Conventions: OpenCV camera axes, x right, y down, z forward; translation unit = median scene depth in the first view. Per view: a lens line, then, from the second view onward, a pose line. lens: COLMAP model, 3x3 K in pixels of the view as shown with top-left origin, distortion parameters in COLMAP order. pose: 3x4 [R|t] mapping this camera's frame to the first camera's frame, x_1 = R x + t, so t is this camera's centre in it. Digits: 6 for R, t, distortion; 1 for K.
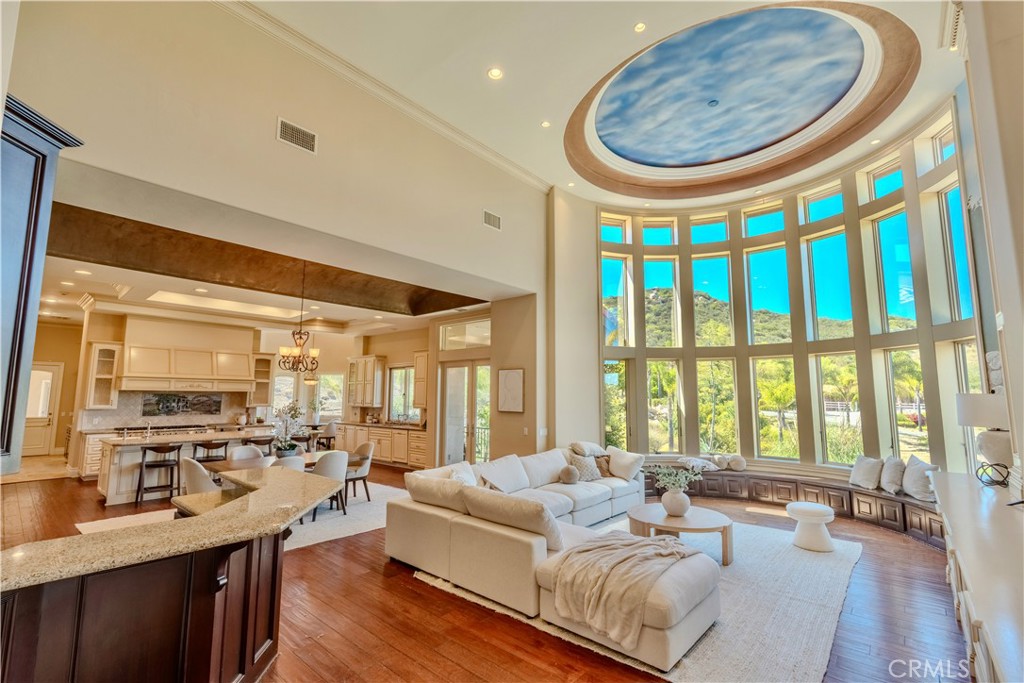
lens RADIAL K [[448.3, 0, 508.4], [0, 448.3, 343.1], [0, 0, 1]] dist [-0.004191, 0.000360]
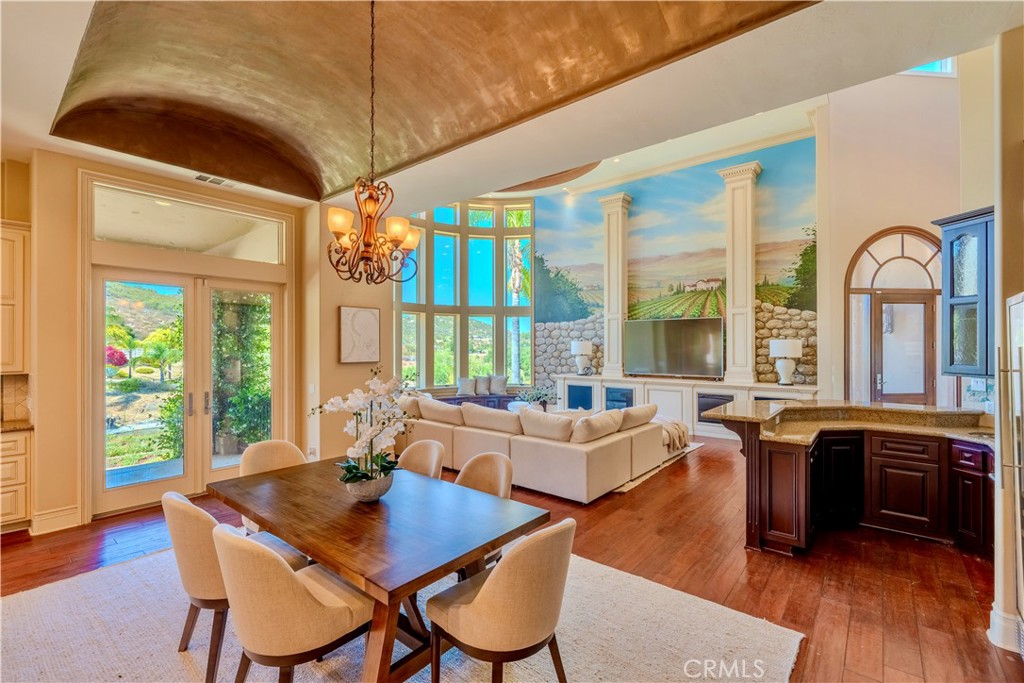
lens RADIAL K [[448.3, 0, 512.7], [0, 448.3, 344.3], [0, 0, 1]] dist [-0.004191, 0.000360]
pose [[-0.036314, -0.005470, 0.999325, -0.621441], [-0.117105, 0.993119, 0.001181, 0.072263], [-0.992455, -0.116983, -0.036705, 0.618318]]
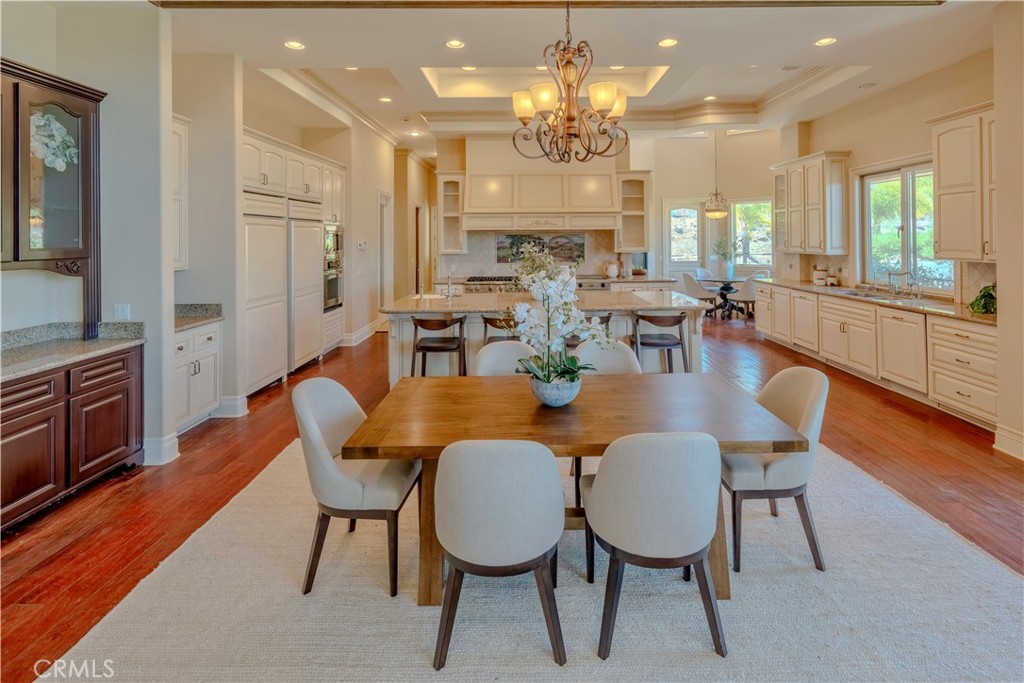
lens RADIAL K [[485.6, 0, 522.2], [0, 485.6, 234.3], [0, 0, 1]] dist [-0.022165, 0.000303]
pose [[0.656840, -0.017271, -0.753832, -0.152078], [0.100530, 0.992818, 0.064848, 0.065526], [0.747299, -0.118378, 0.653859, 0.507423]]
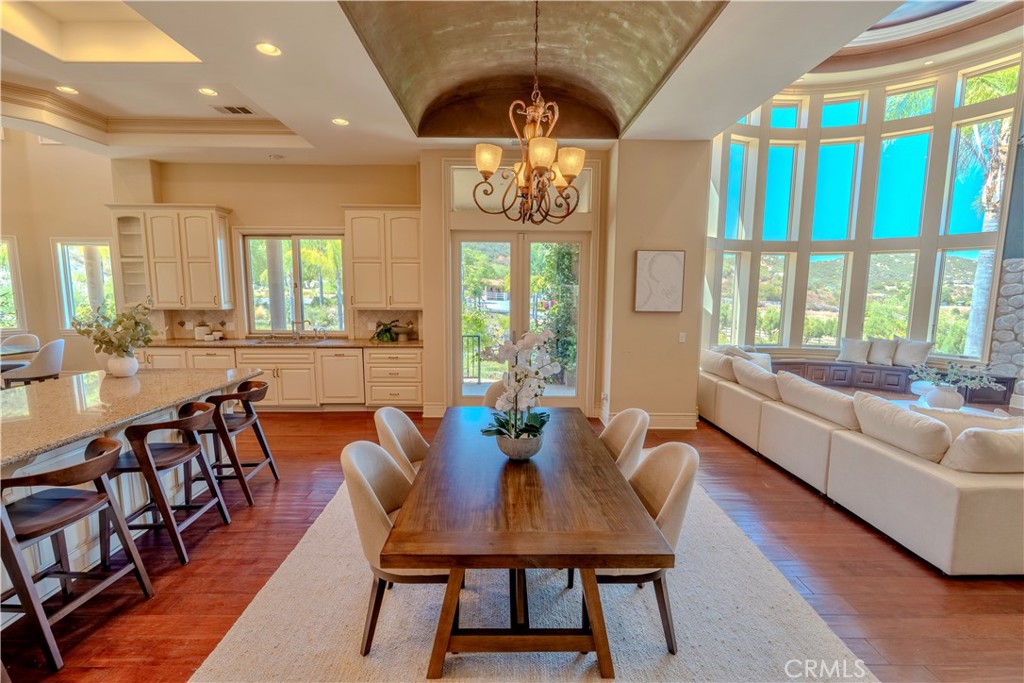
lens RADIAL K [[448.3, 0, 512.6], [0, 448.3, 344.5], [0, 0, 1]] dist [-0.004191, 0.000360]
pose [[0.739249, -0.081834, 0.668442, -0.512867], [-0.082436, 0.974128, 0.210427, 0.058713], [-0.668368, -0.210661, 0.713377, 0.511822]]
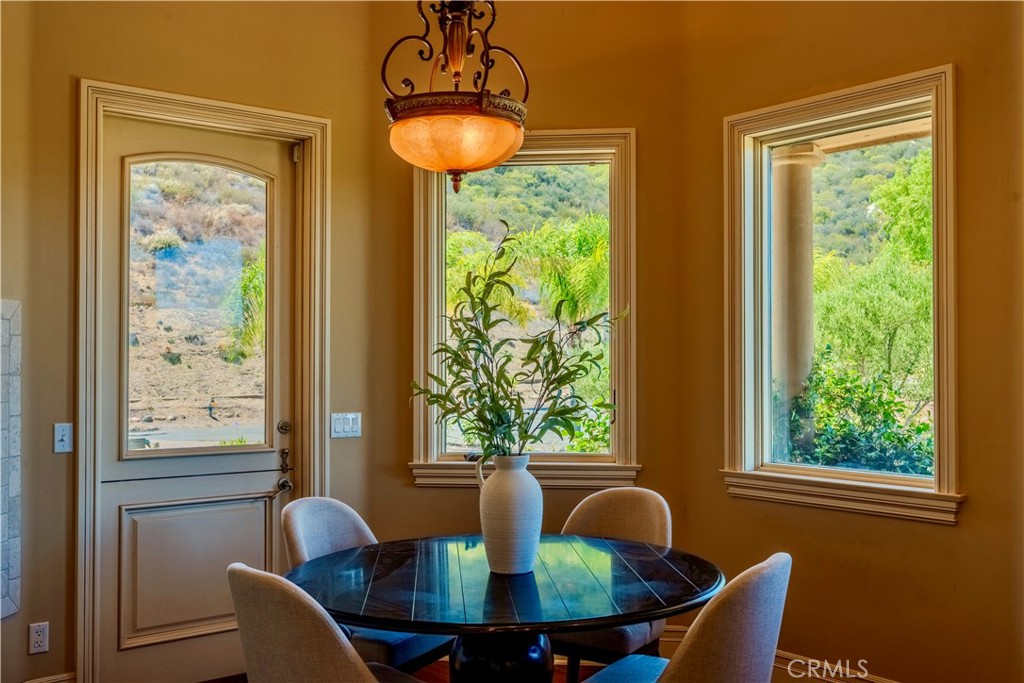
lens RADIAL K [[1019.5, 0, 512.0], [0, 1019.5, 342.0], [0, 0, 1]] dist [0.001429, 0.000000]
pose [[0.983966, -0.010823, -0.178027, -0.590525], [0.028558, 0.994839, 0.097360, 0.165226], [0.176054, -0.100883, 0.979197, 1.191384]]
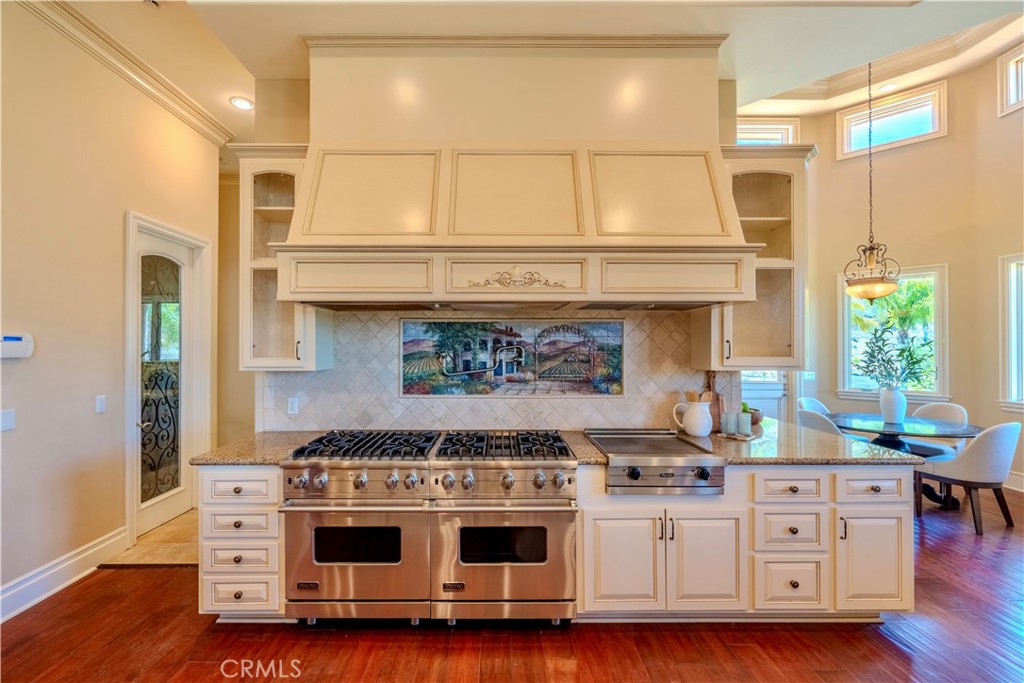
lens RADIAL K [[448.3, 0, 500.4], [0, 448.3, 343.5], [0, 0, 1]] dist [-0.004191, 0.000360]
pose [[0.661793, -0.012872, -0.749576, -0.571502], [0.092351, 0.993637, 0.064472, 0.121350], [0.743977, -0.111891, 0.658771, 0.899490]]
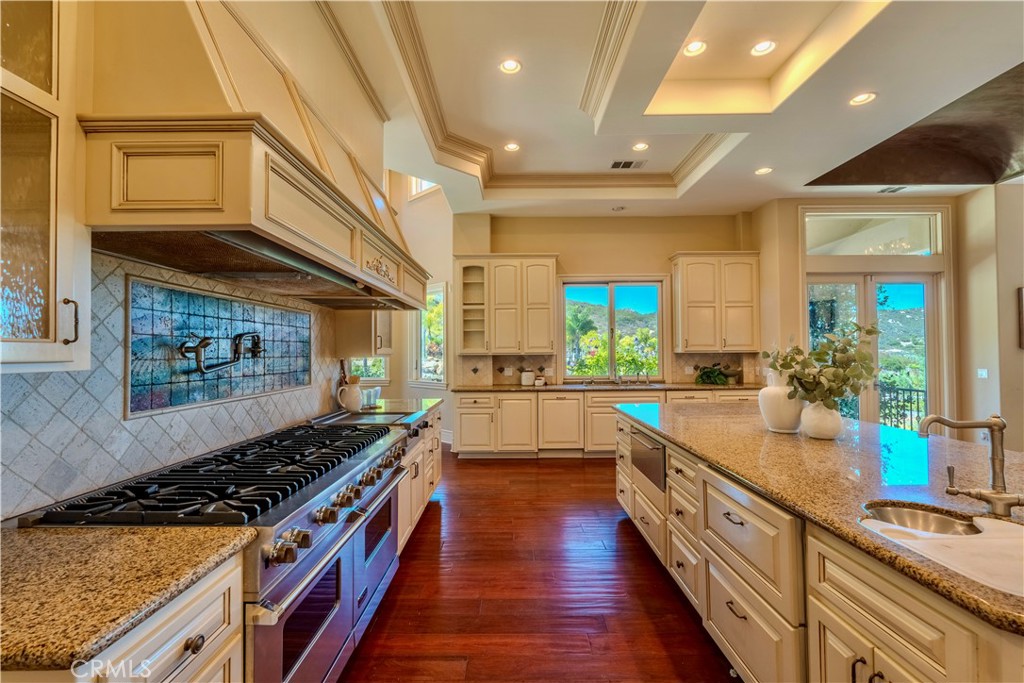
lens RADIAL K [[448.3, 0, 515.1], [0, 448.3, 348.6], [0, 0, 1]] dist [-0.004191, 0.000360]
pose [[0.748169, -0.006124, 0.663480, -0.872641], [-0.067506, 0.994066, 0.085298, 0.121275], [-0.660066, -0.108607, 0.743316, 0.823504]]
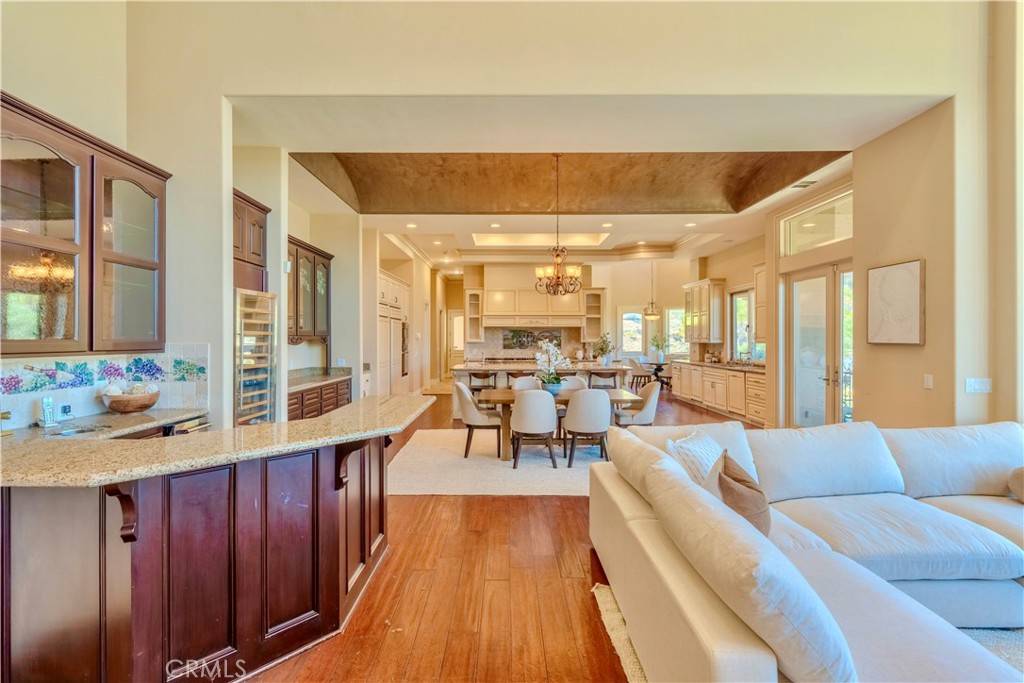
lens RADIAL K [[448.3, 0, 504.2], [0, 448.3, 341.7], [0, 0, 1]] dist [-0.004191, 0.000360]
pose [[0.661569, -0.000238, -0.749885, 0.078970], [0.092784, 0.992342, 0.081542, 0.050549], [0.744122, -0.123523, 0.656524, 0.237377]]
